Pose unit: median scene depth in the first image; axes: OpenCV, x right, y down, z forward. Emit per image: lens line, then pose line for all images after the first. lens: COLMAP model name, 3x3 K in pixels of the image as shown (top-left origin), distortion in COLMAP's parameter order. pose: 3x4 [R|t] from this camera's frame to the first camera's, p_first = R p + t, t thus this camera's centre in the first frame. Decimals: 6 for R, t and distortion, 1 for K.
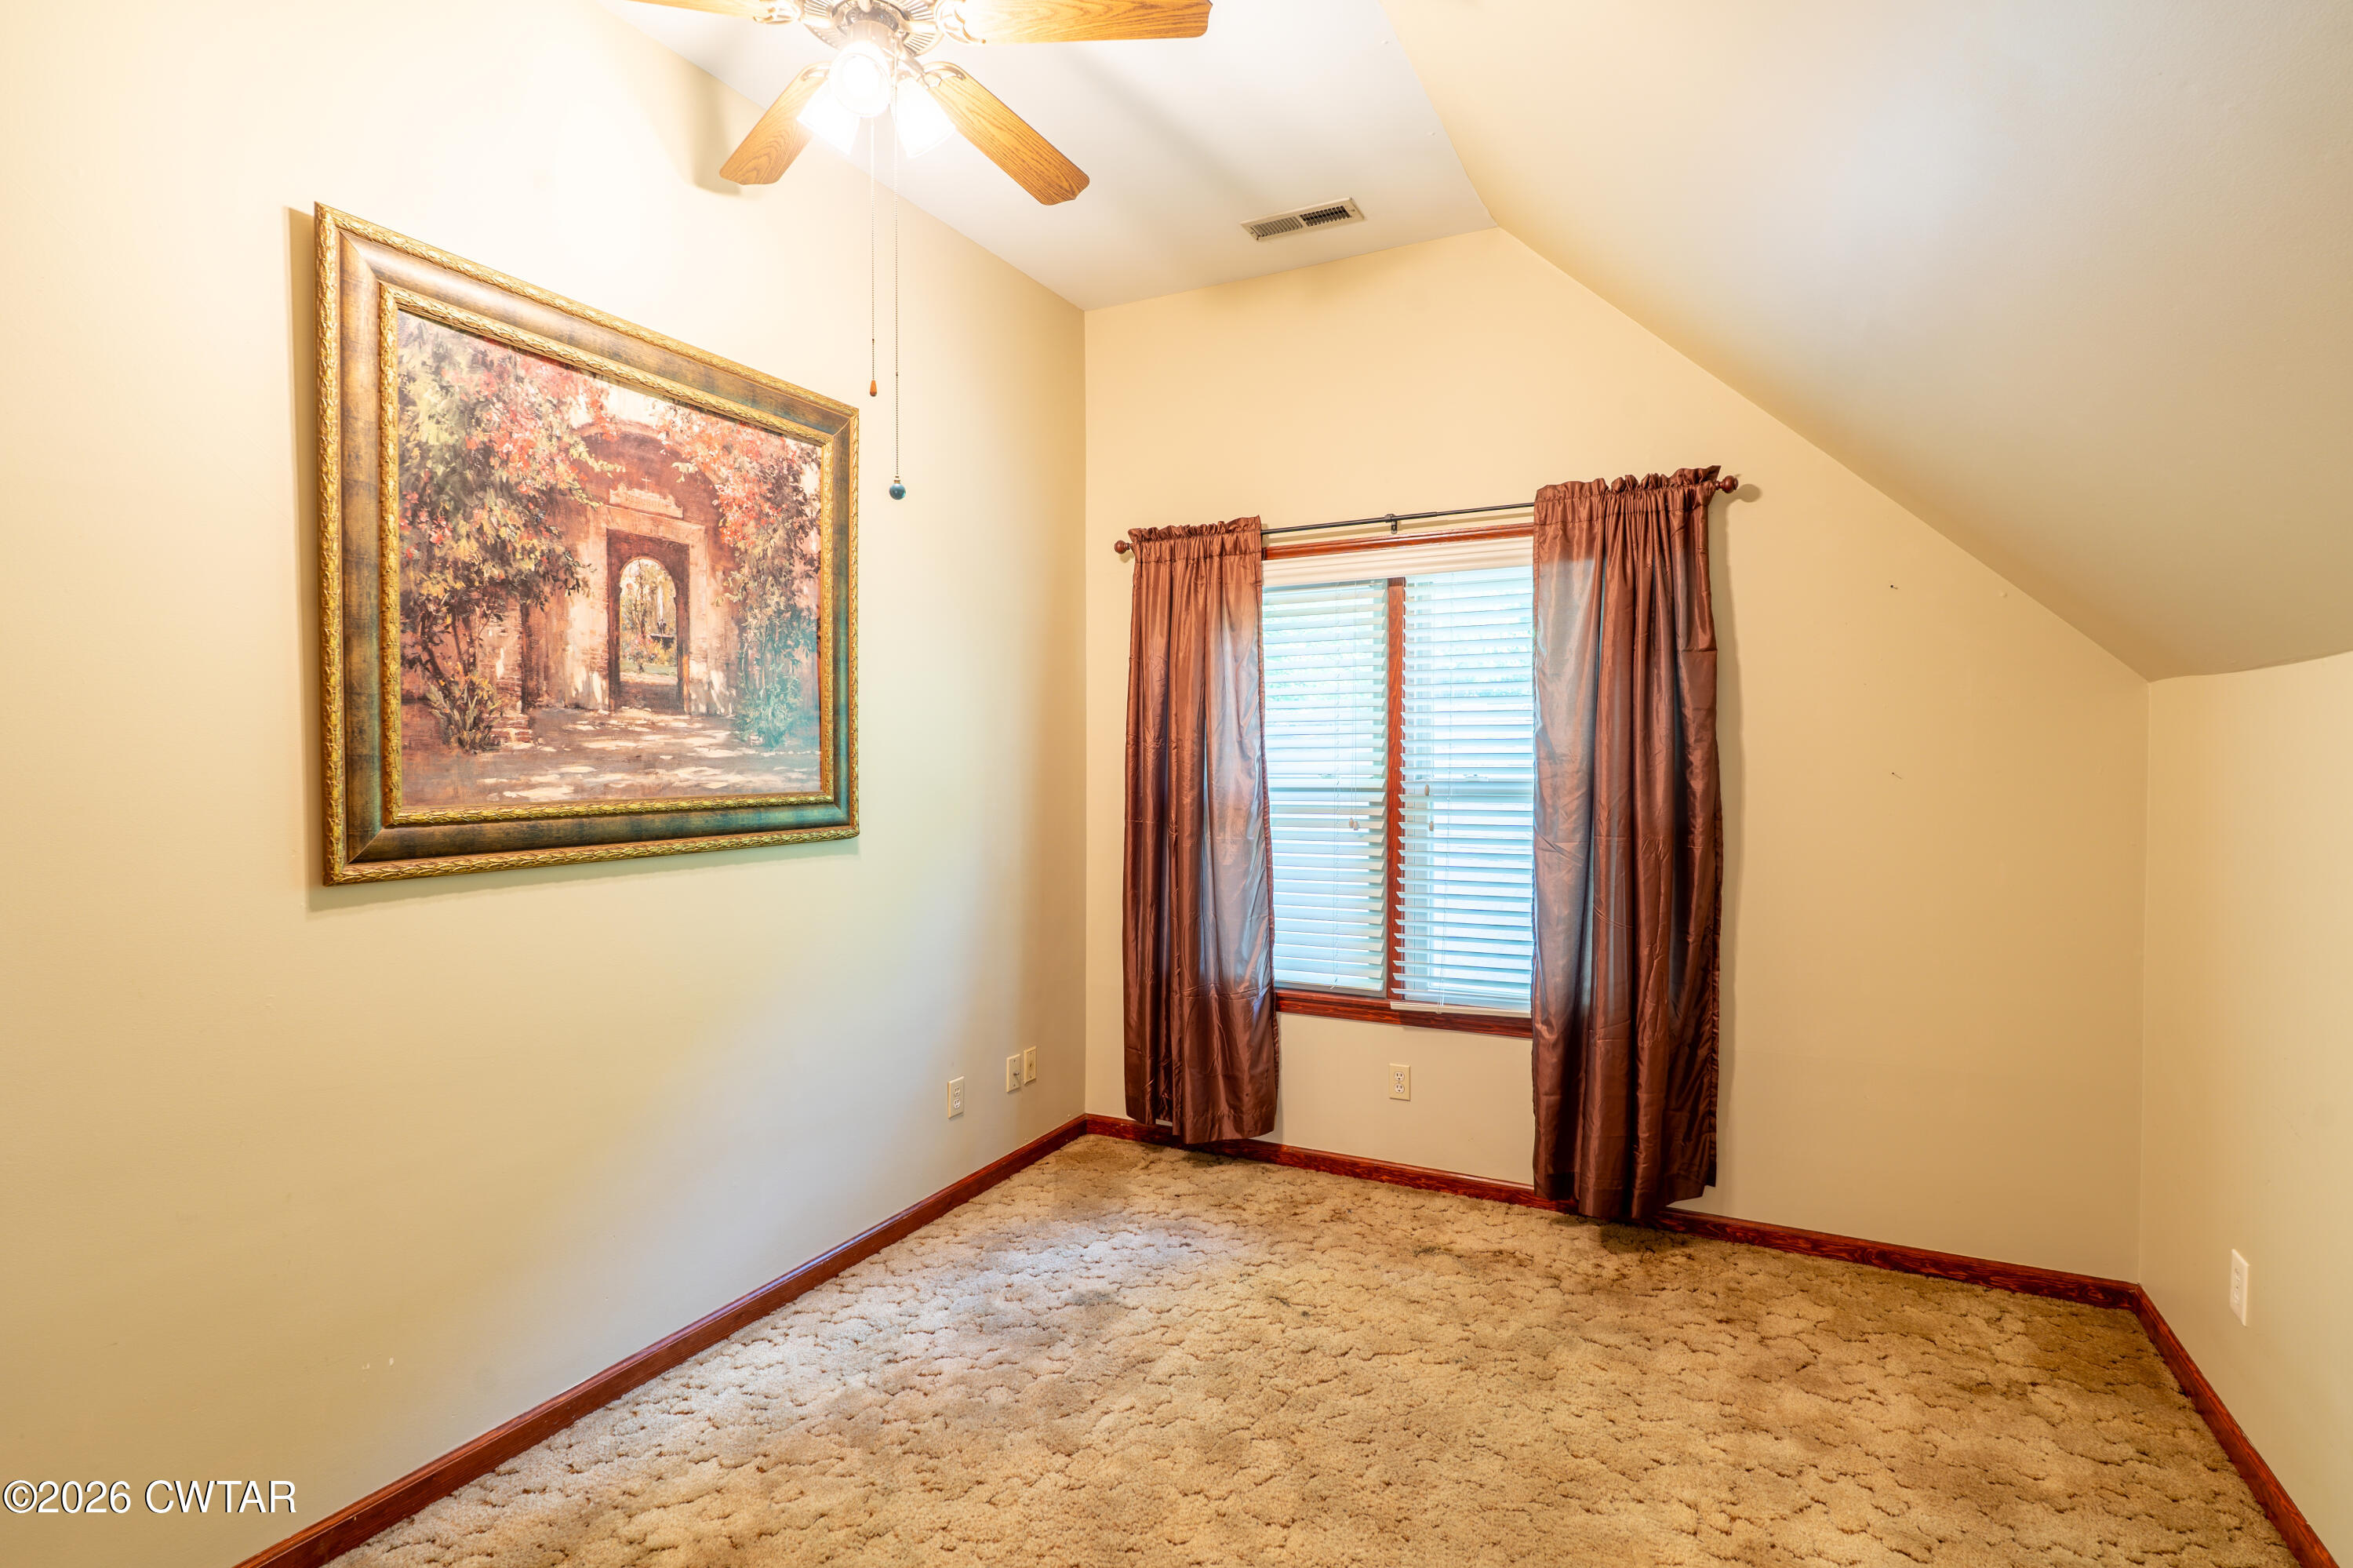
lens RADIAL K [[1154.5, 0, 1170.6], [0, 1154.5, 783.6], [0, 0, 1]] dist [-0.001619, -0.000326]
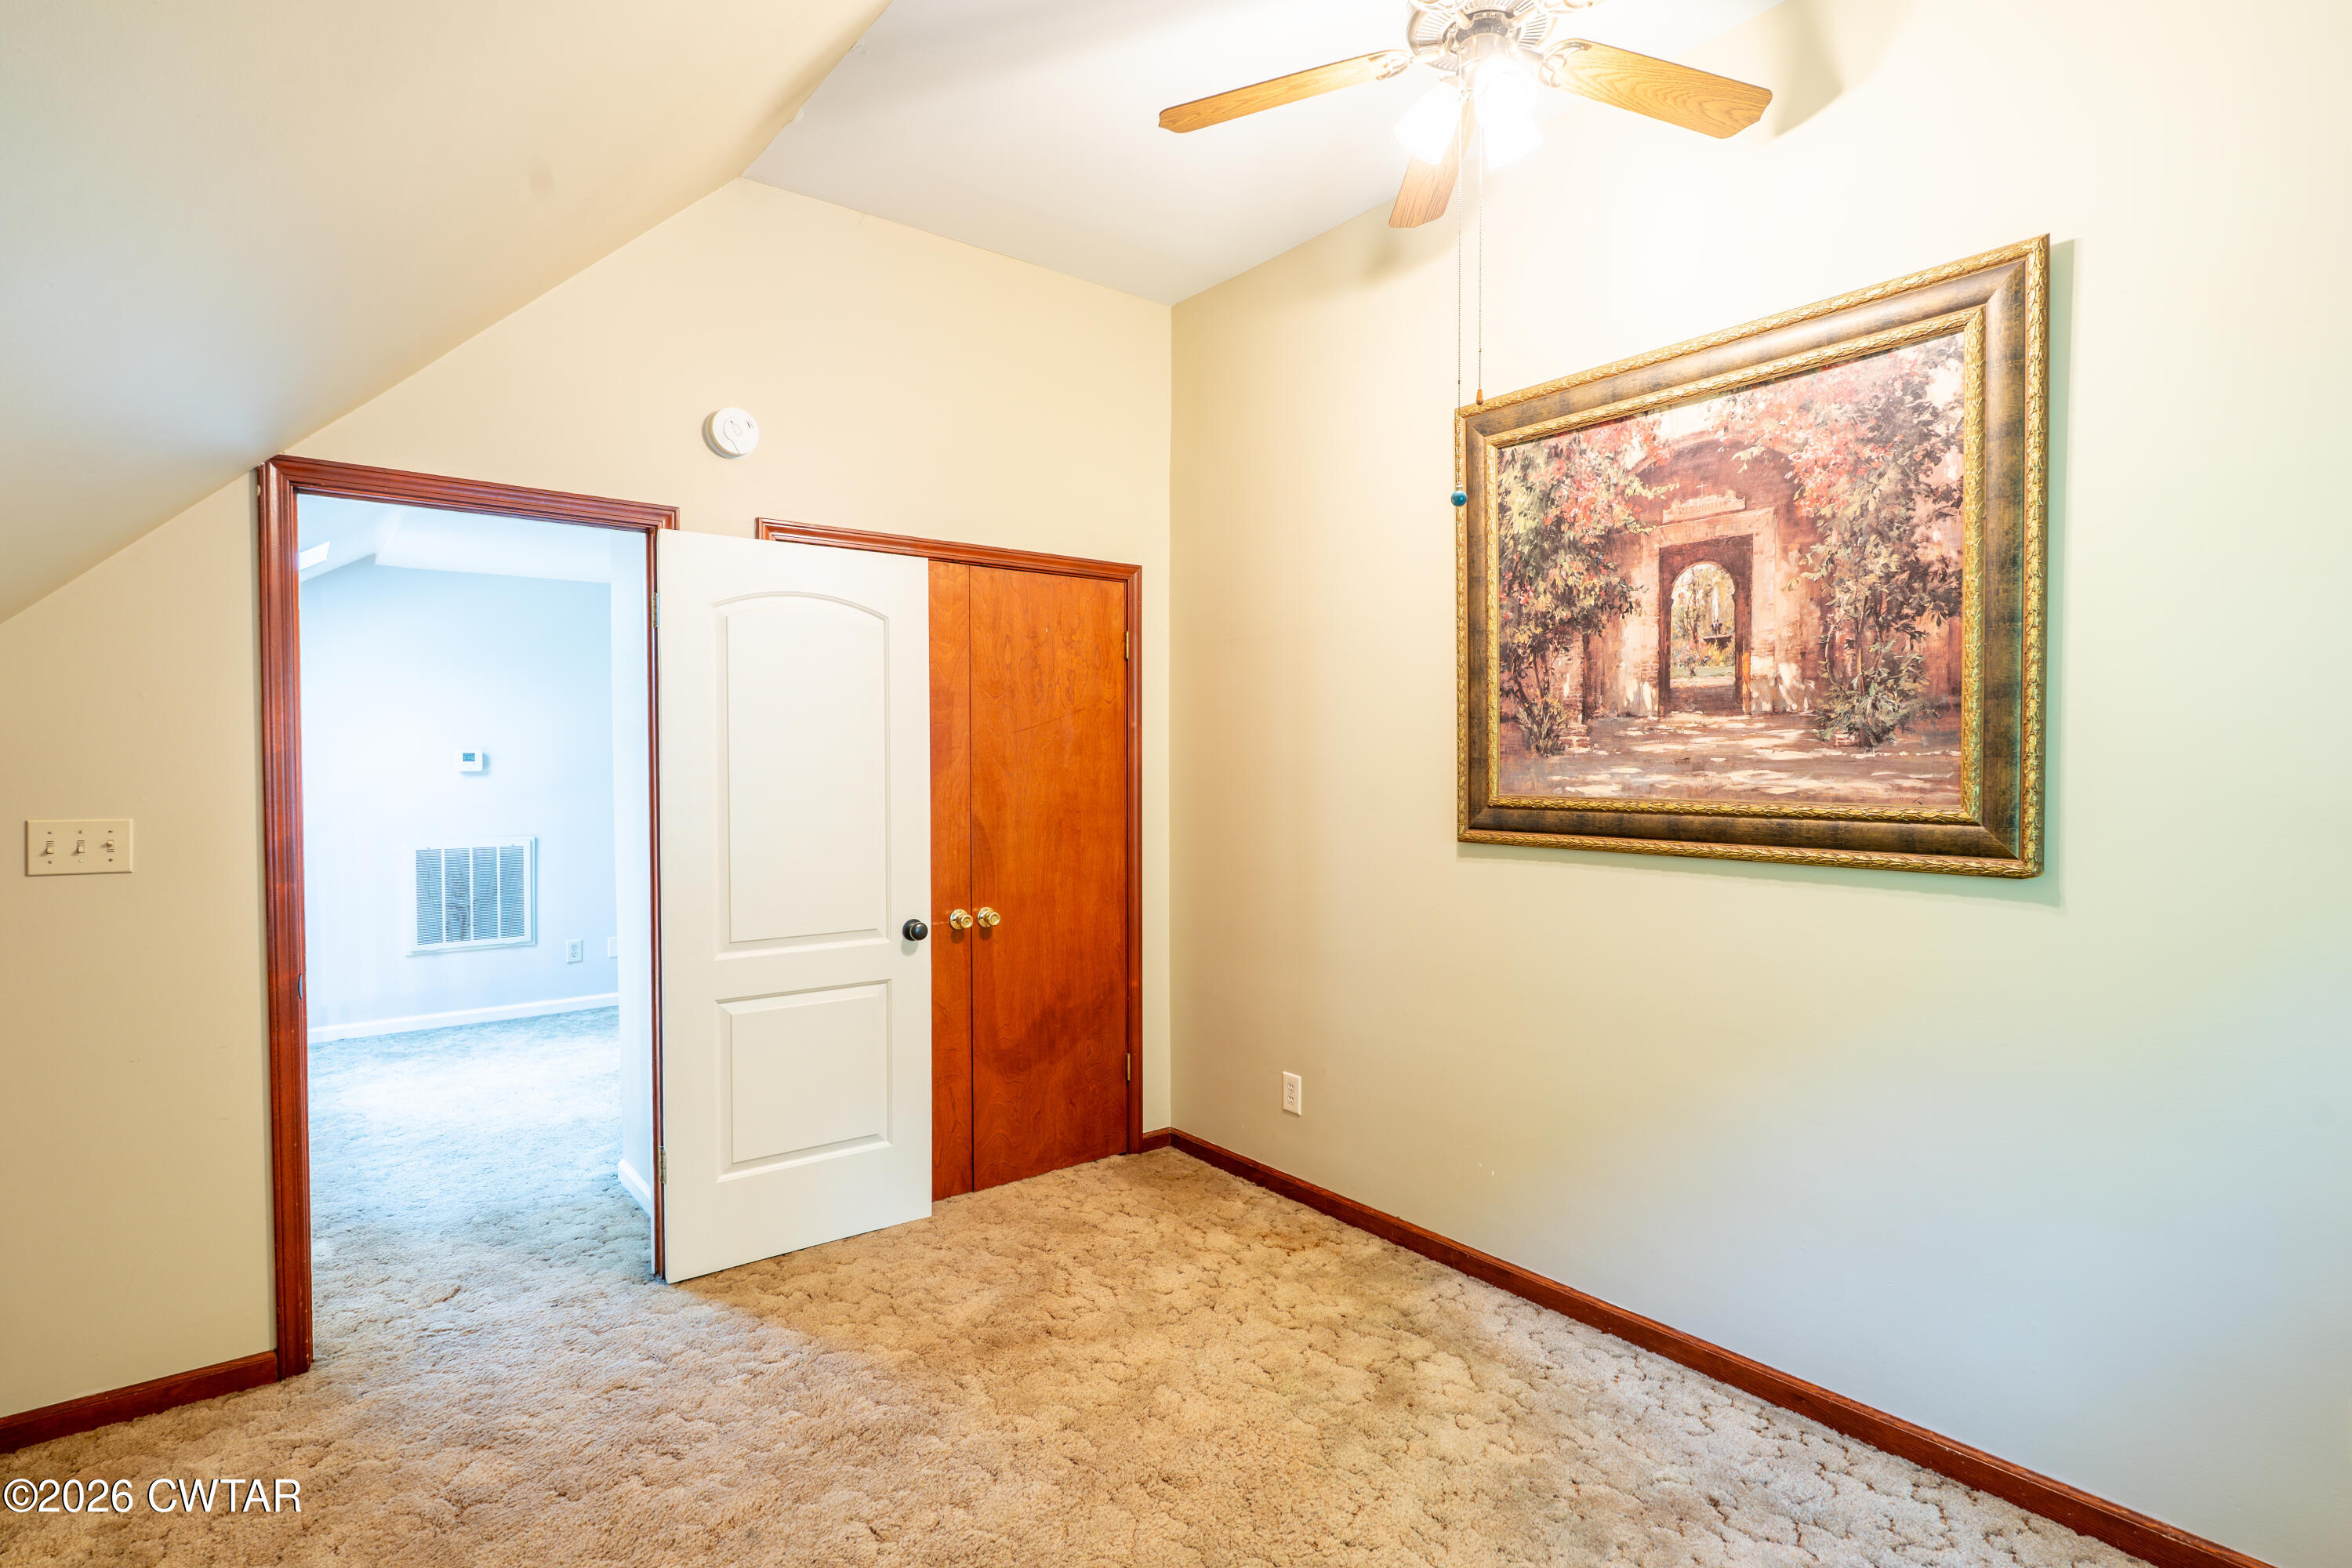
lens RADIAL K [[1153.9, 0, 1172.6], [0, 1153.9, 770.7], [0, 0, 1]] dist [-0.001619, -0.000326]
pose [[-0.416198, 0.019391, -0.909067, 0.681846], [-0.011207, 0.999587, 0.026453, -0.035714], [0.909205, 0.021198, -0.415809, 1.030713]]
